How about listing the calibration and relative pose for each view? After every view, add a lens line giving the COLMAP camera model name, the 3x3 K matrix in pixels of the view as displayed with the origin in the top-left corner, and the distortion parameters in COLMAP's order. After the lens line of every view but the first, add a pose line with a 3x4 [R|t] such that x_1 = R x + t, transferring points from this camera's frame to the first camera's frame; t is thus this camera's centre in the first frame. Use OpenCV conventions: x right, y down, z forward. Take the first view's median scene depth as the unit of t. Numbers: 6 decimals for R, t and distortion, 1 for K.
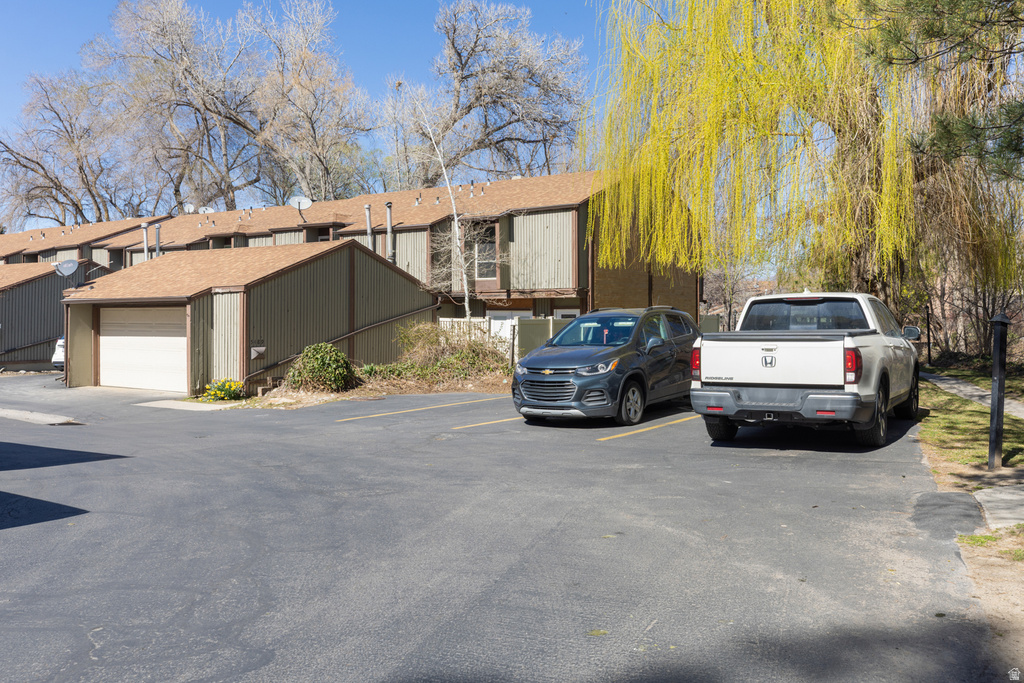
lens RADIAL K [[900.4, 0, 514.1], [0, 900.4, 289.9], [0, 0, 1]] dist [0.000072, 0.007223]
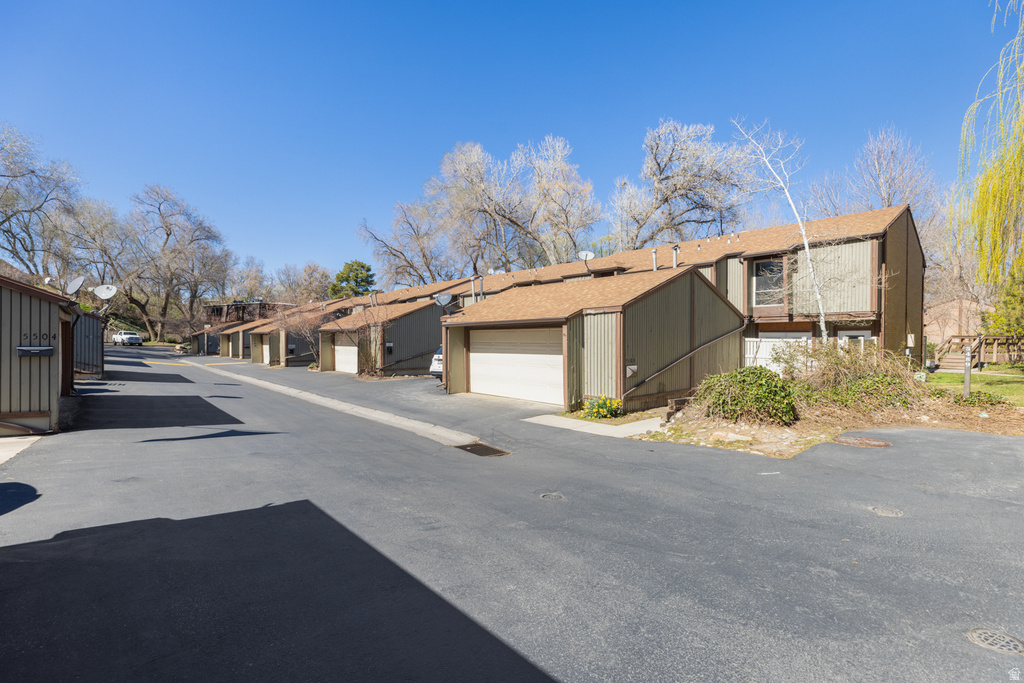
lens RADIAL K [[466.3, 0, 510.2], [0, 466.3, 338.1], [0, 0, 1]] dist [0.001620, 0.000340]
pose [[0.971062, -0.000719, -0.238825, -0.224034], [0.006892, 0.999663, 0.025013, 0.013492], [0.238727, -0.025935, 0.970740, 0.344037]]
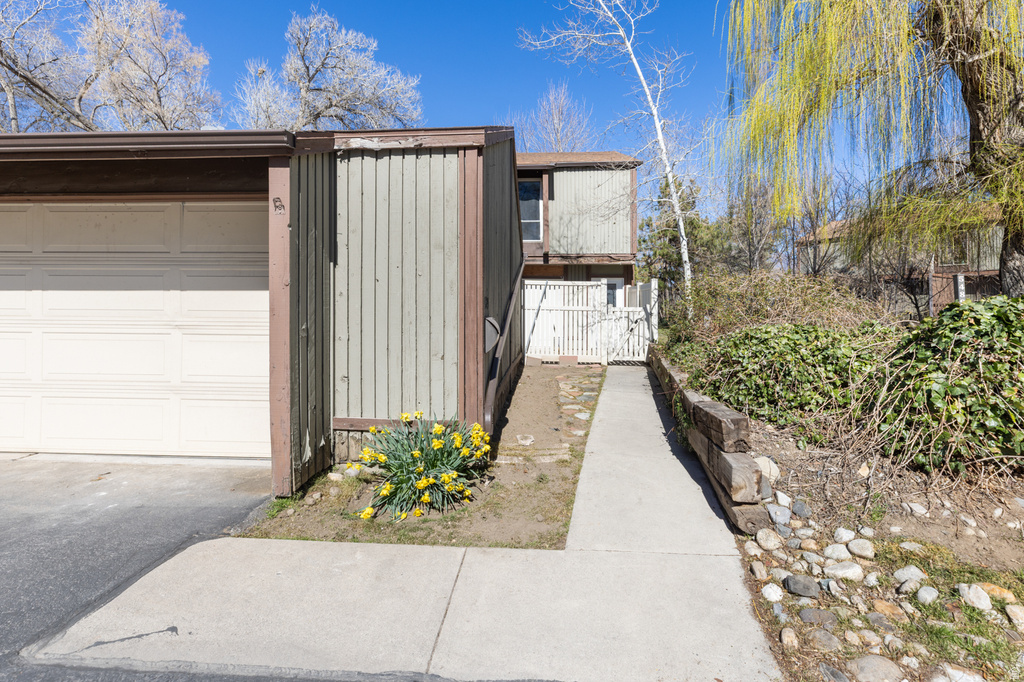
lens RADIAL K [[480.8, 0, 518.7], [0, 480.8, 305.3], [0, 0, 1]] dist [0.000068, 0.000031]
pose [[0.853743, 0.004943, 0.520672, -0.287337], [-0.019587, 0.999552, 0.022627, 0.041641], [-0.520327, -0.029516, 0.853457, 0.637826]]
